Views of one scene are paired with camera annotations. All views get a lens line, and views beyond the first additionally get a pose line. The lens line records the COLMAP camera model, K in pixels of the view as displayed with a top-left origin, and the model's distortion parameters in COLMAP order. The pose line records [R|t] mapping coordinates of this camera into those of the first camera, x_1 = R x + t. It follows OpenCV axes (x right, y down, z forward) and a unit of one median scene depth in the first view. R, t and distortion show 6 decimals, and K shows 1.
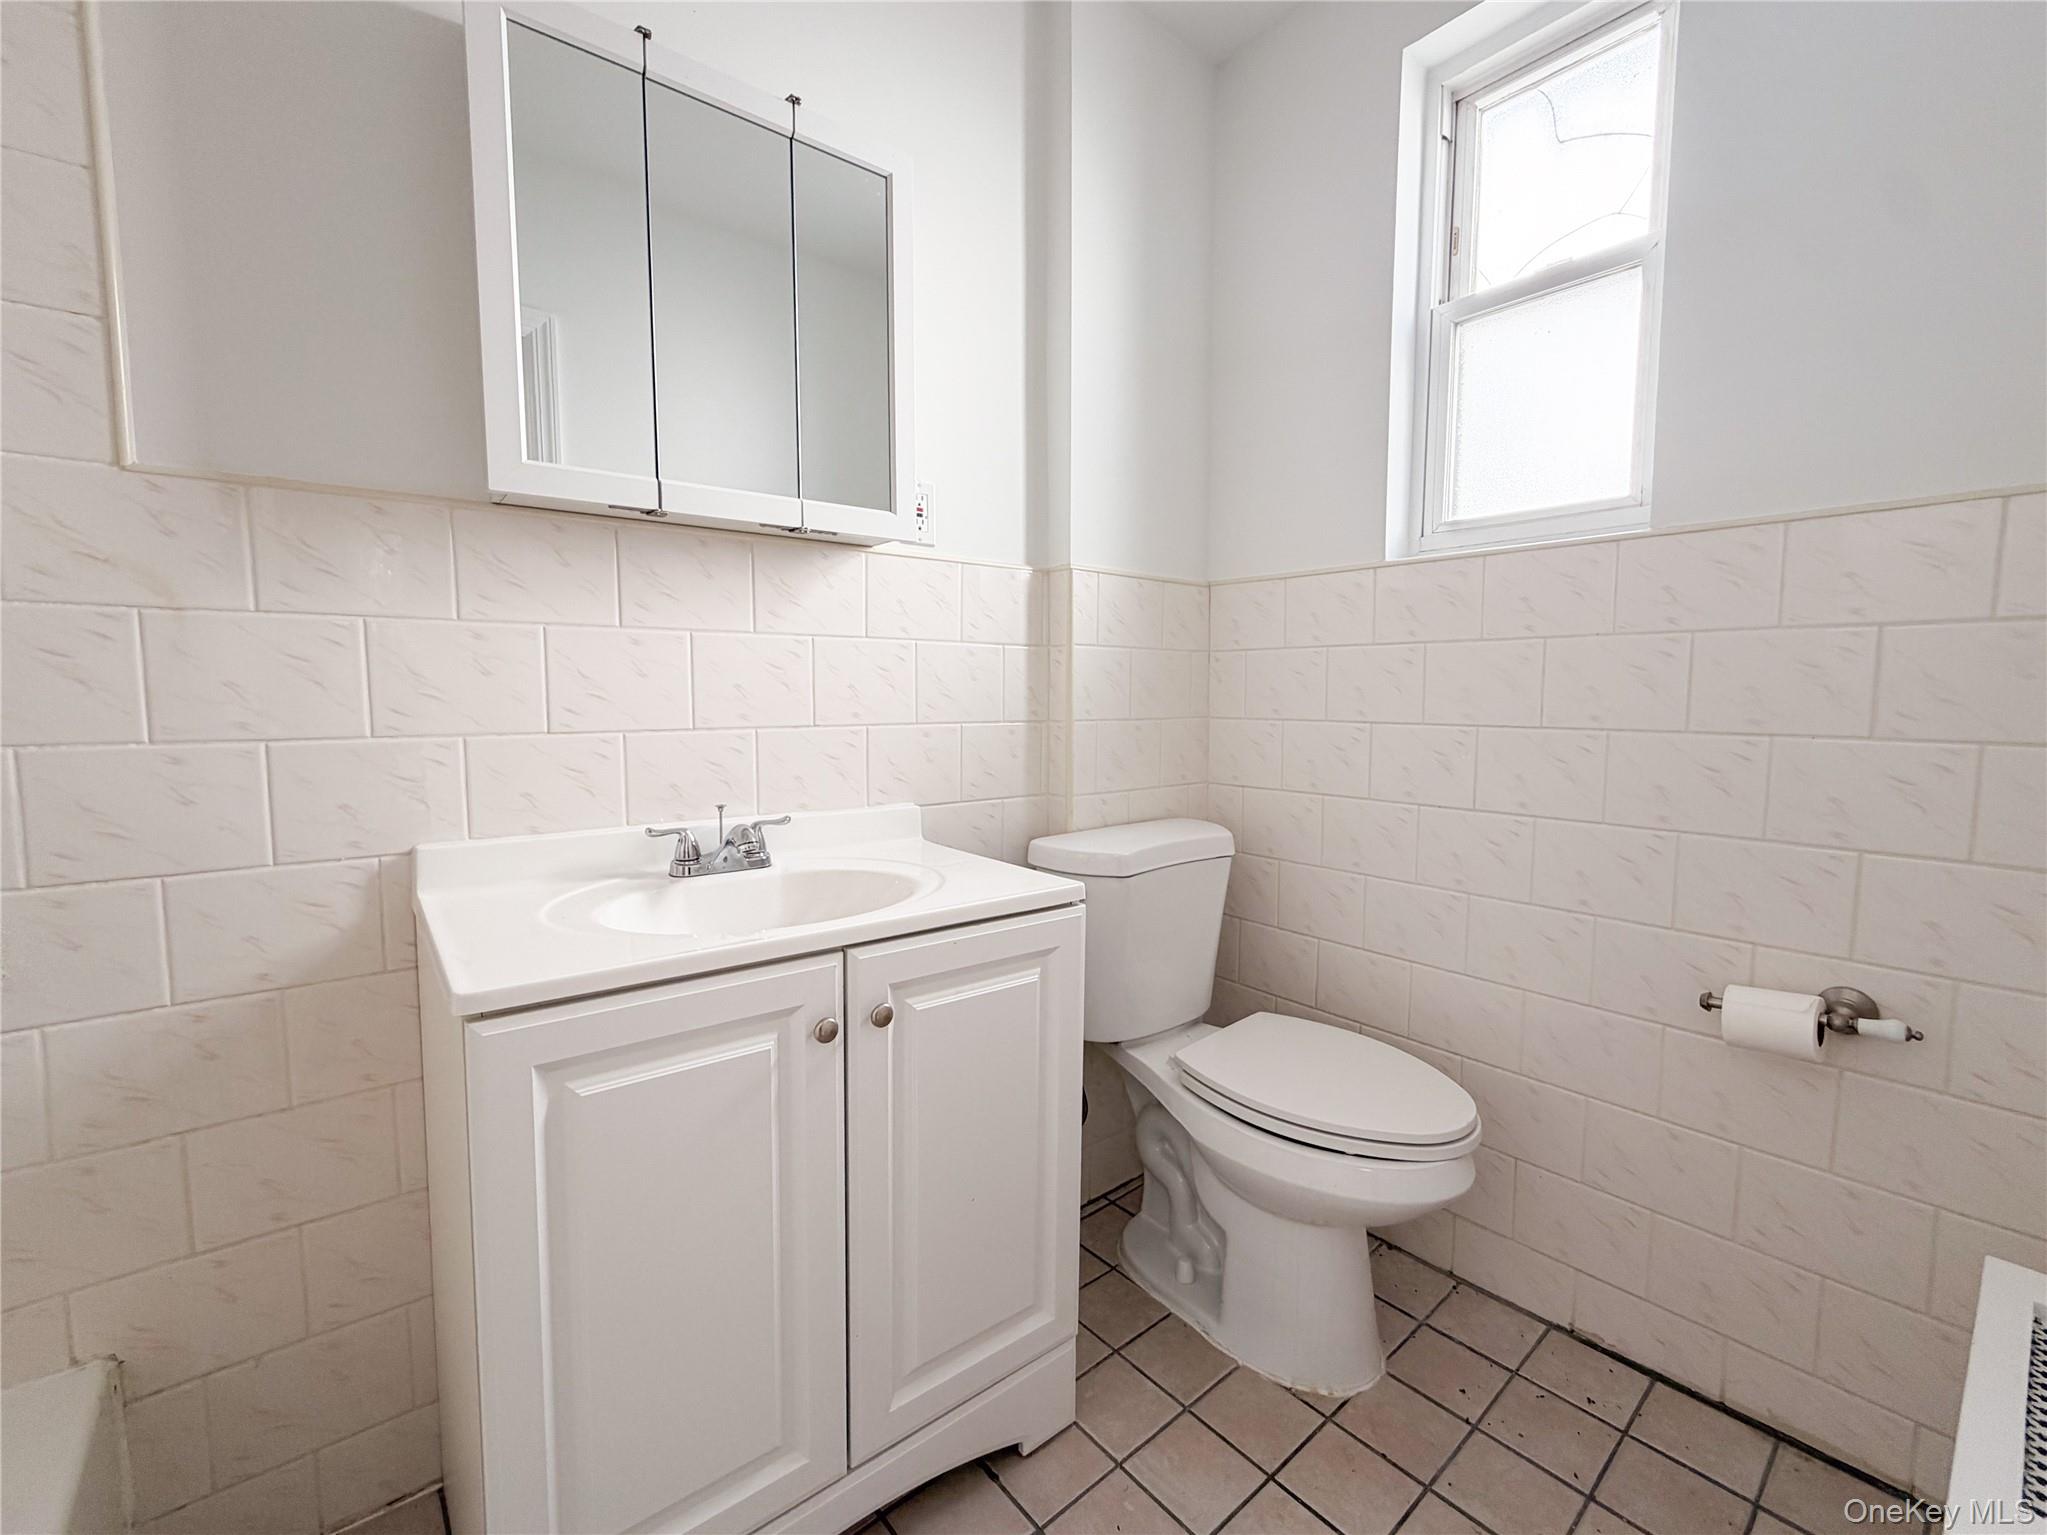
lens RADIAL K [[868.1, 0, 1016.0], [0, 868.1, 764.5], [0, 0, 1]] dist [0.001117, -0.000125]
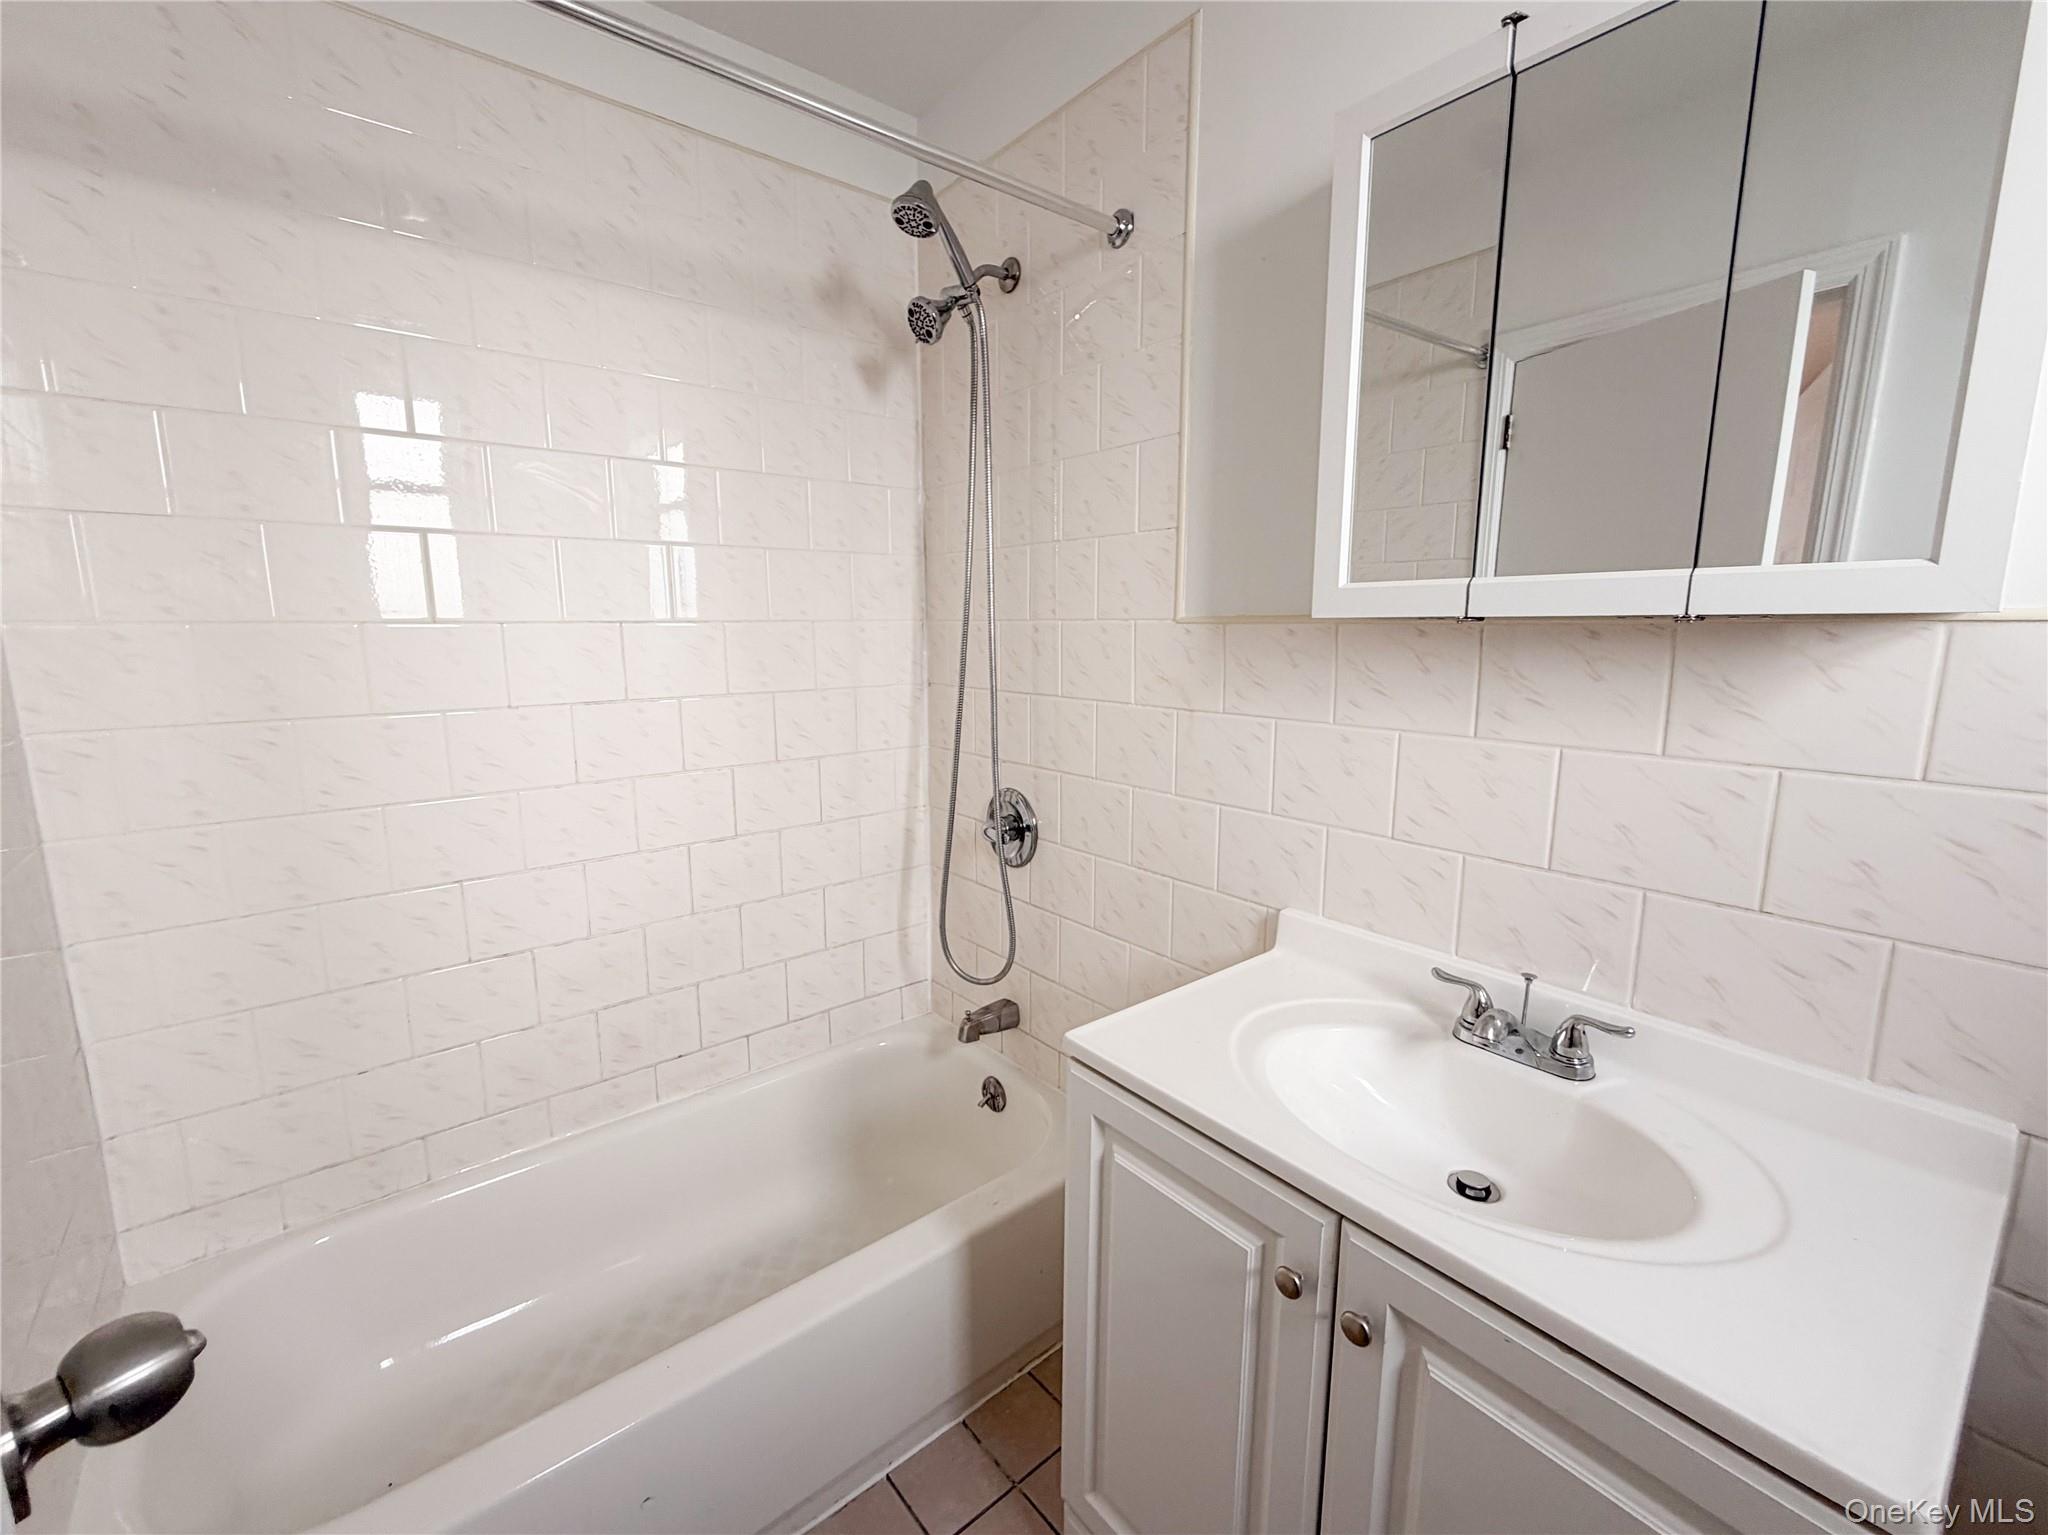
lens RADIAL K [[868.5, 0, 1016.5], [0, 868.5, 764.5], [0, 0, 1]] dist [0.001117, -0.000125]
pose [[0.012833, 0.160321, -0.986981, 0.468793], [-0.081477, 0.983948, 0.158769, -0.267712], [0.996593, 0.078379, 0.025689, 0.593403]]
